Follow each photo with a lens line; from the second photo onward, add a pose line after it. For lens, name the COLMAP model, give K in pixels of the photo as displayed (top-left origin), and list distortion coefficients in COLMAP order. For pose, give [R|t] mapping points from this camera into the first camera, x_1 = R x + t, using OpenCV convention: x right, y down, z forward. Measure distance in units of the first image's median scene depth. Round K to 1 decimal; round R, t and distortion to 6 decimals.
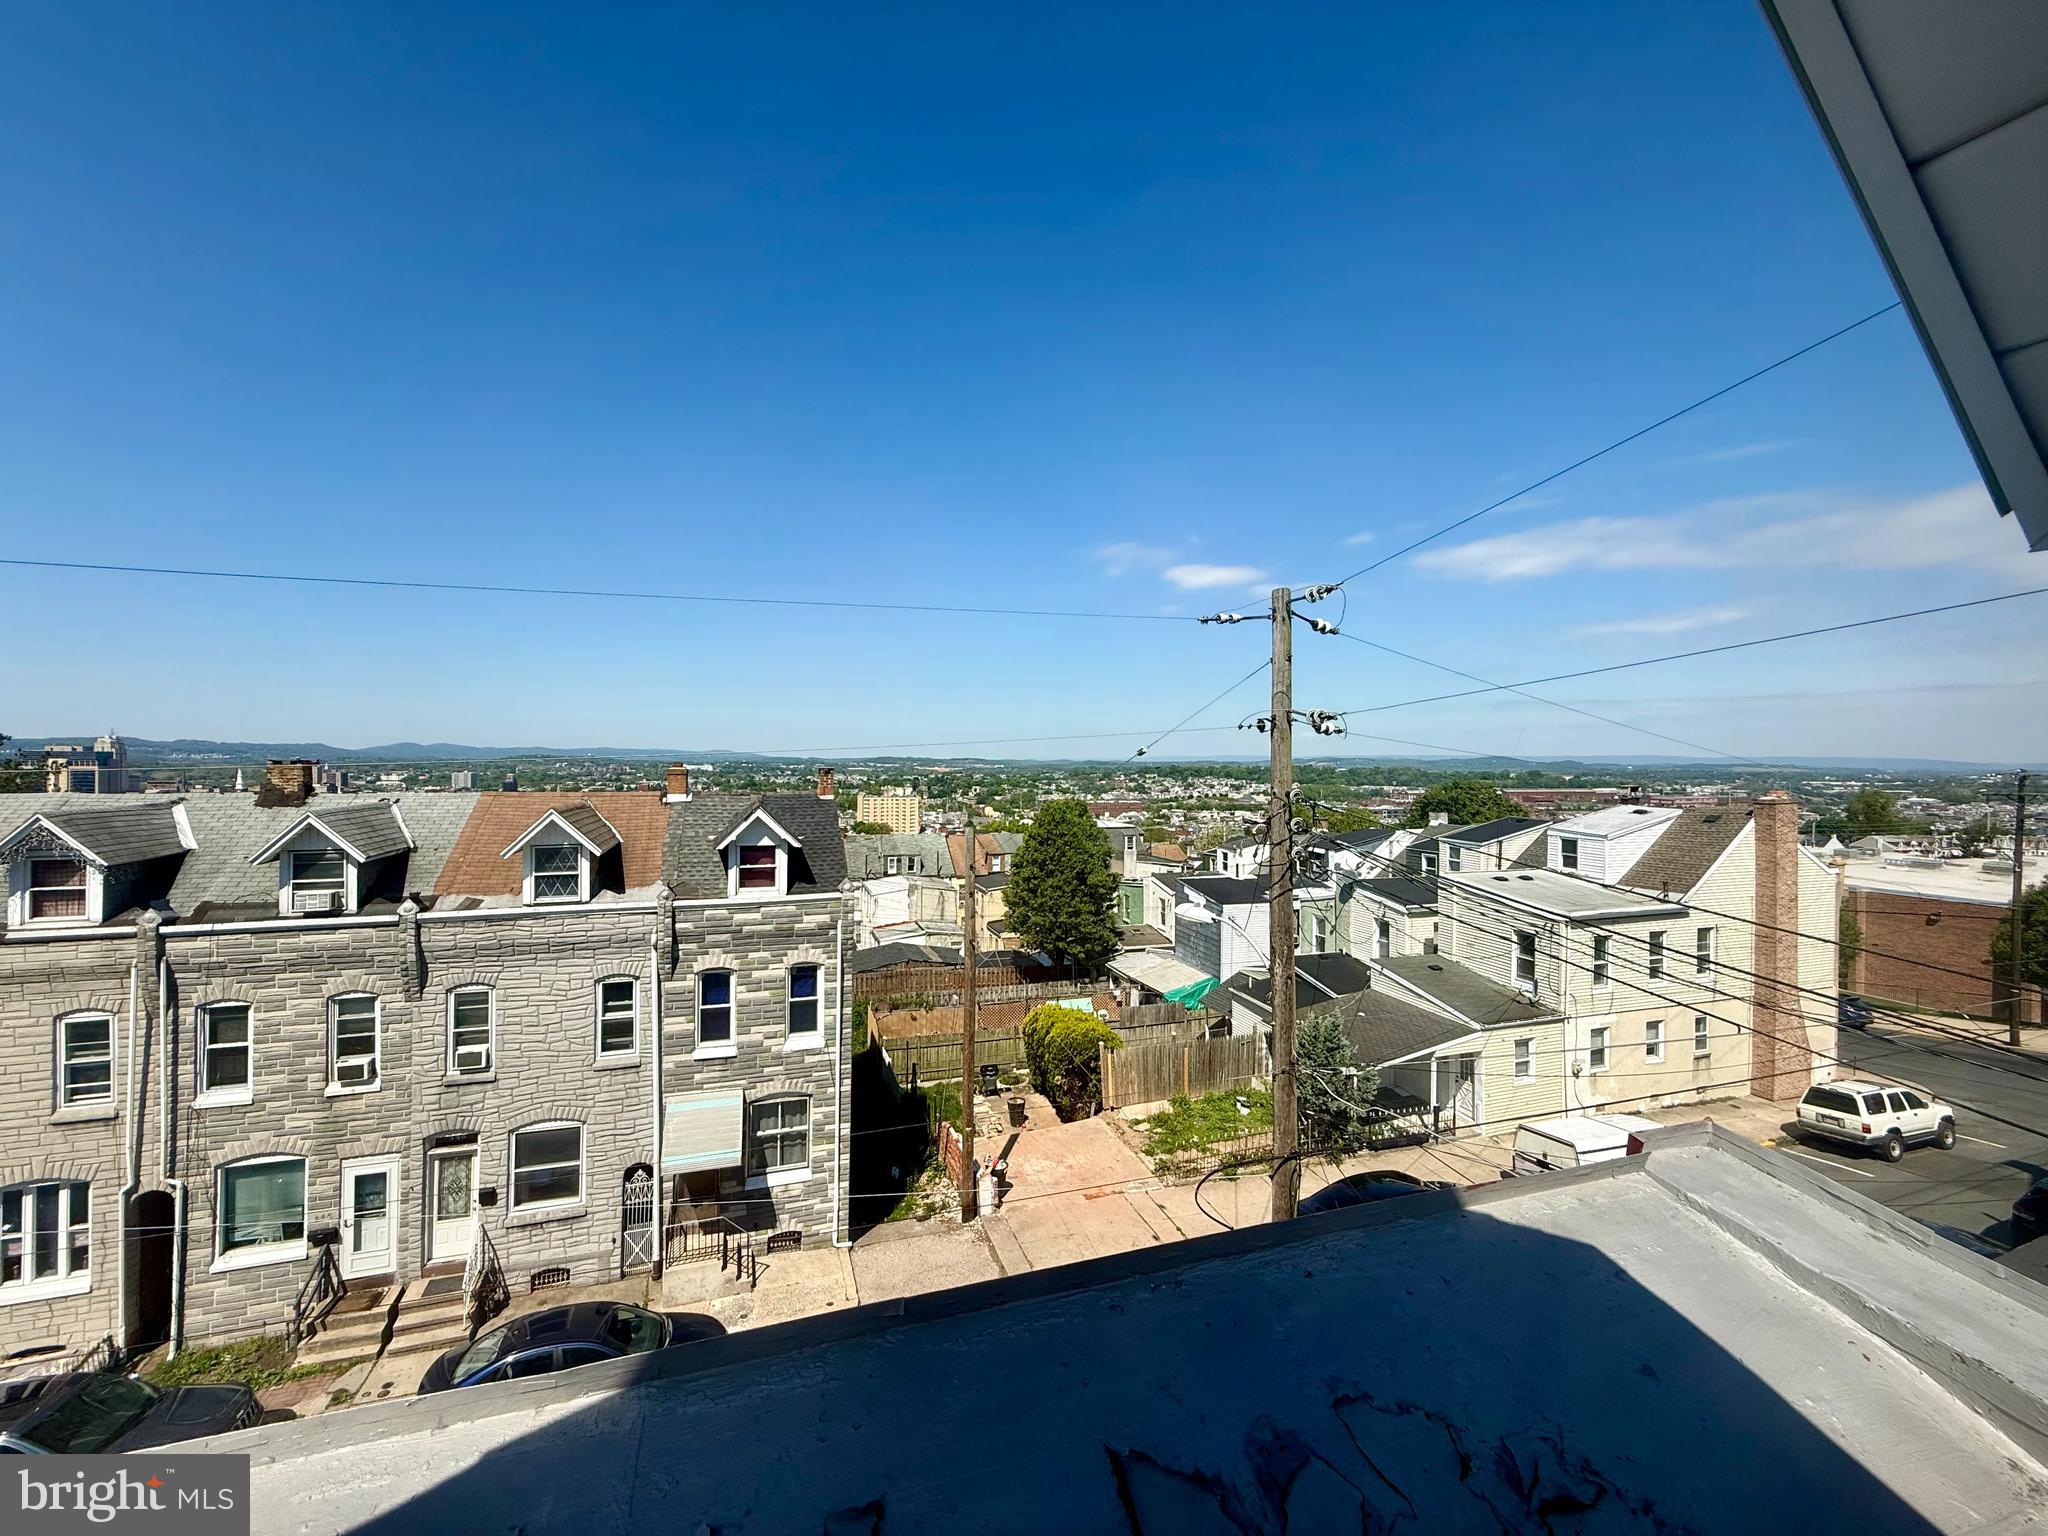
lens RADIAL K [[818.9, 0, 1019.3], [0, 818.9, 773.5], [0, 0, 1]] dist [-0.000568, 0.000559]
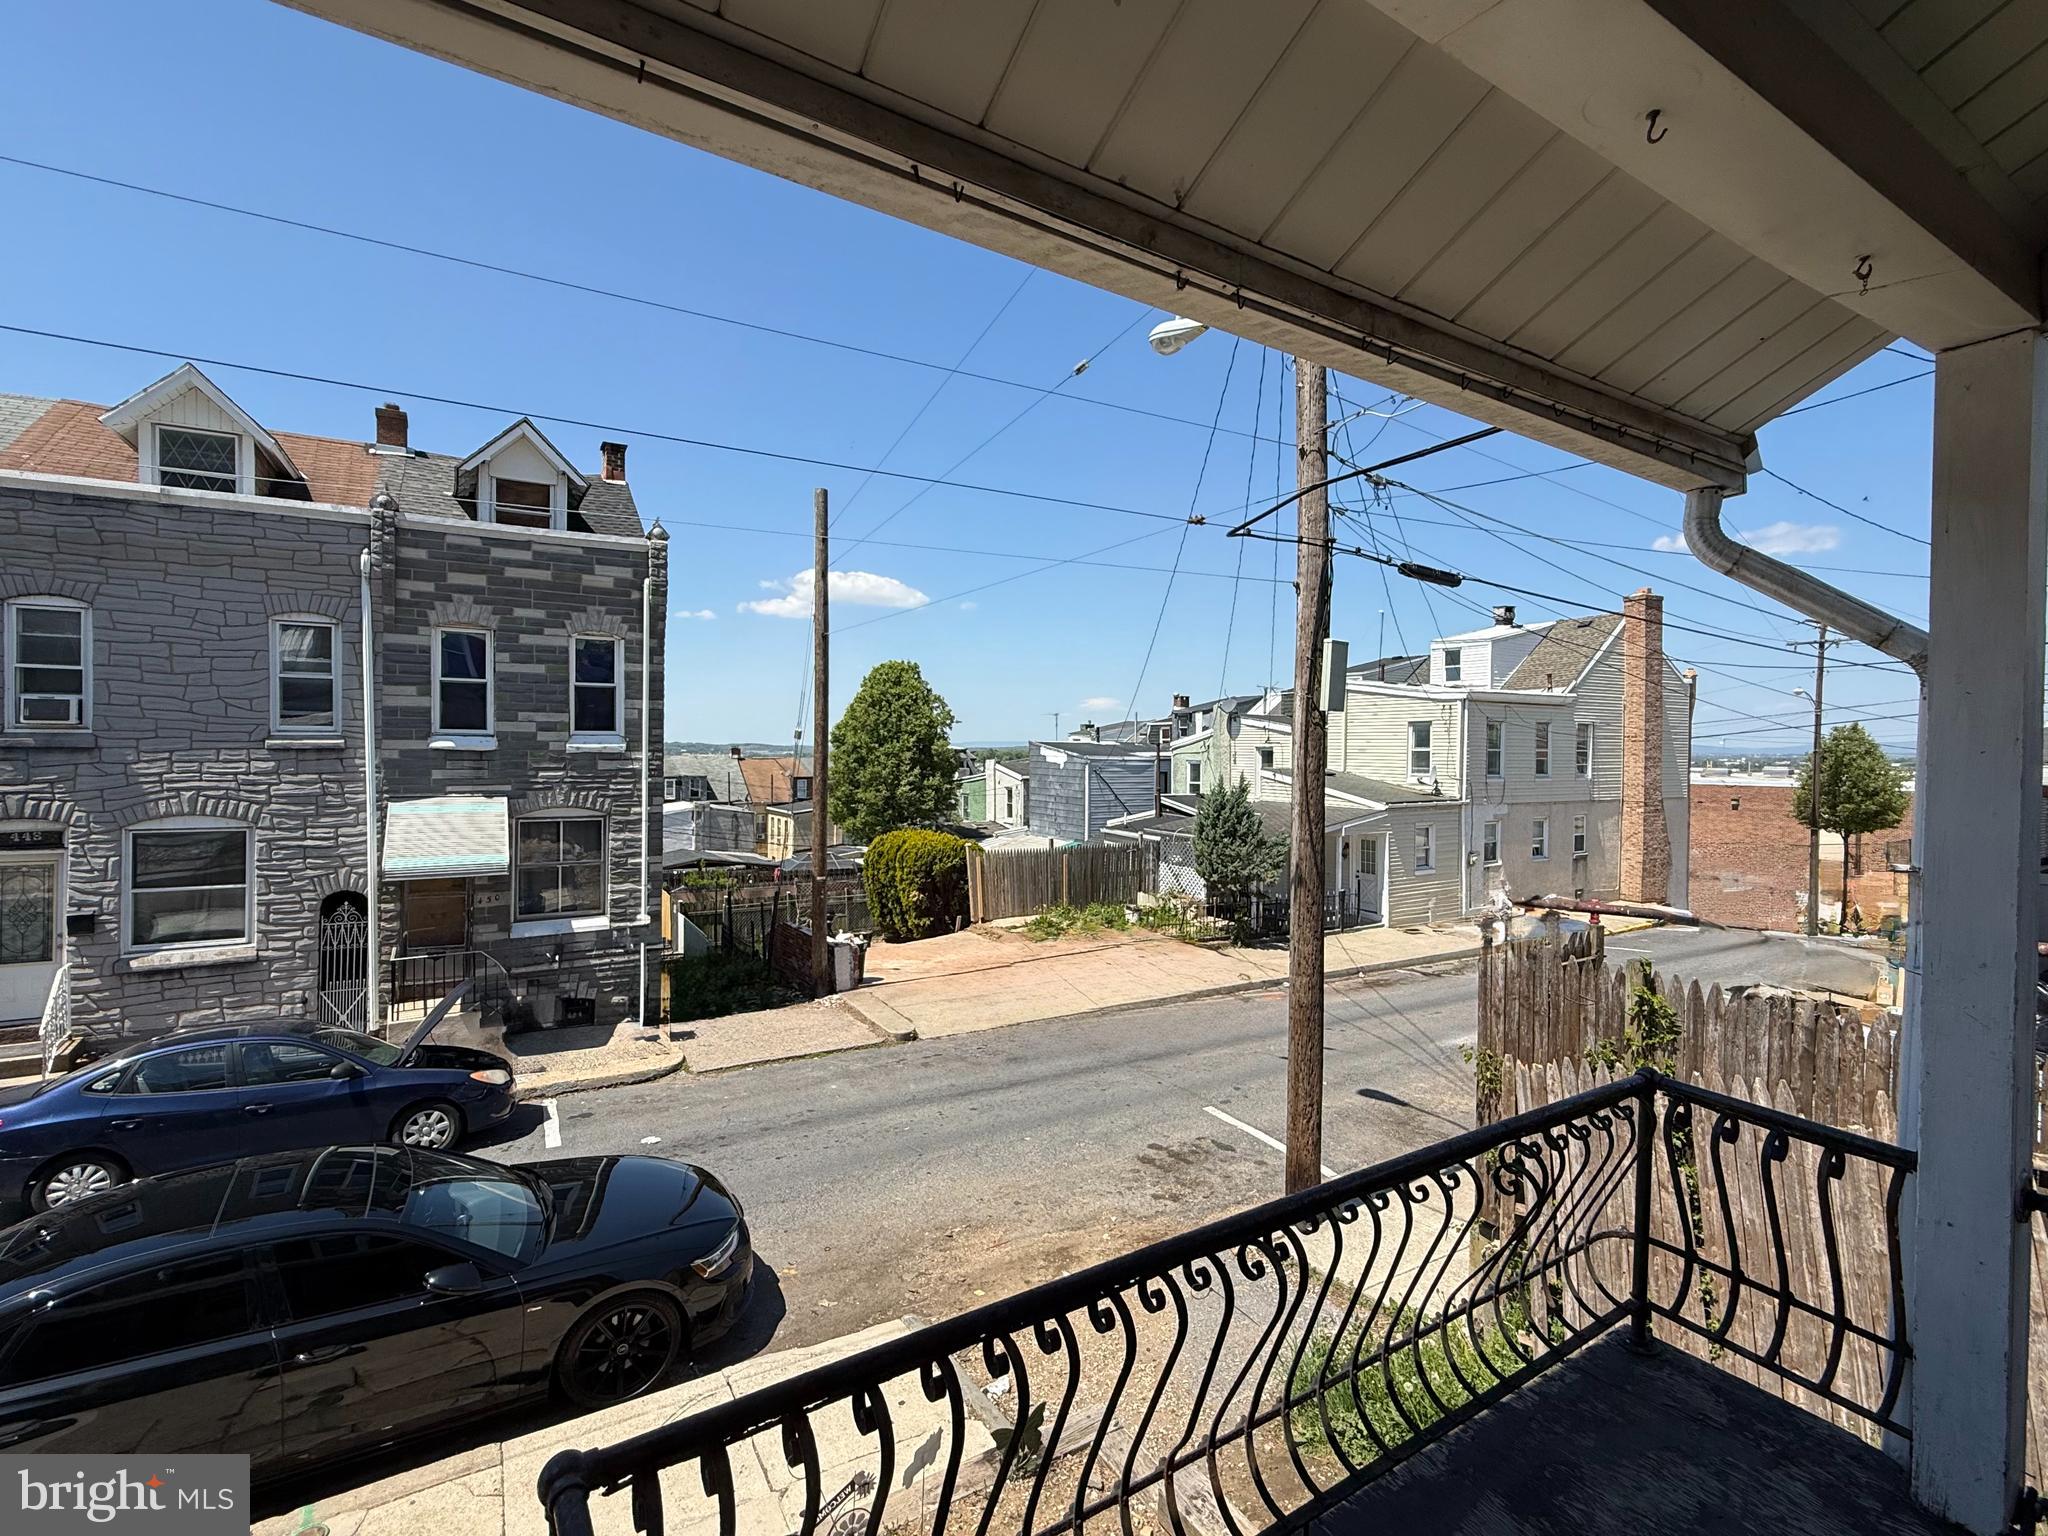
lens RADIAL K [[935.4, 0, 1021.1], [0, 935.4, 760.1], [0, 0, 1]] dist [0.004329, -0.000224]
pose [[0.976958, -0.005004, 0.213373, -0.071976], [0.002175, 0.999907, 0.013494, 0.340591], [-0.213420, -0.012719, 0.976878, 0.101997]]
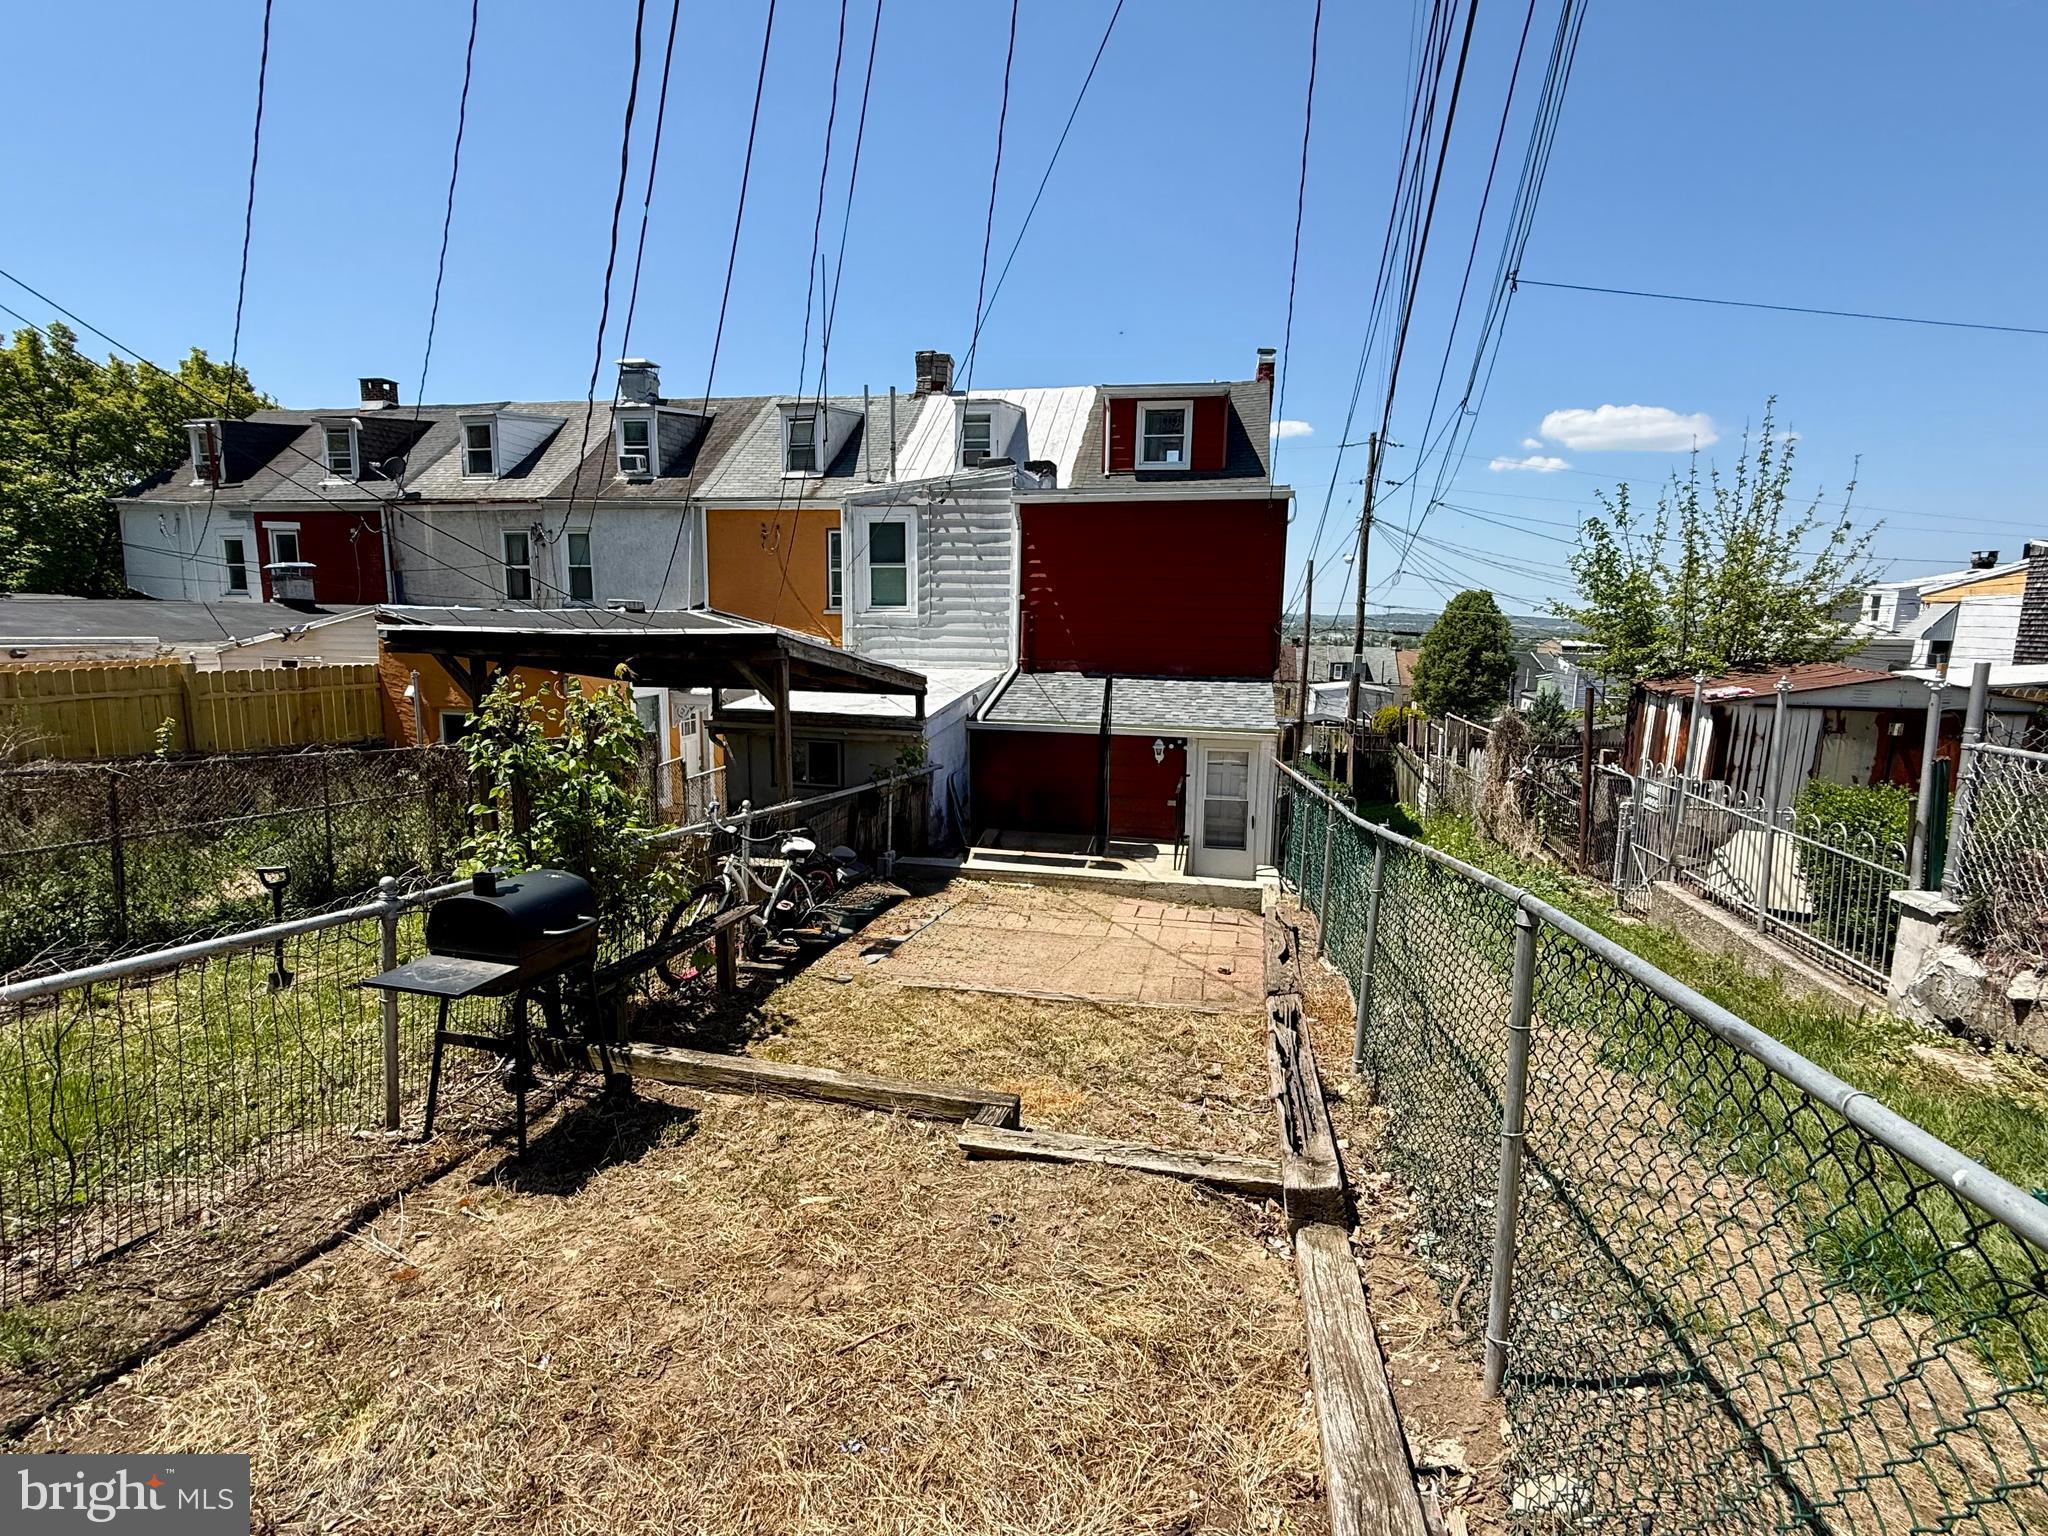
lens RADIAL K [[935.4, 0, 1025.2], [0, 935.4, 762.8], [0, 0, 1]] dist [0.004329, -0.000224]
pose [[0.848912, 0.088653, -0.521046, 0.609402], [-0.009200, 0.988162, 0.153140, 0.223312], [0.528454, -0.125209, 0.839678, -1.317112]]
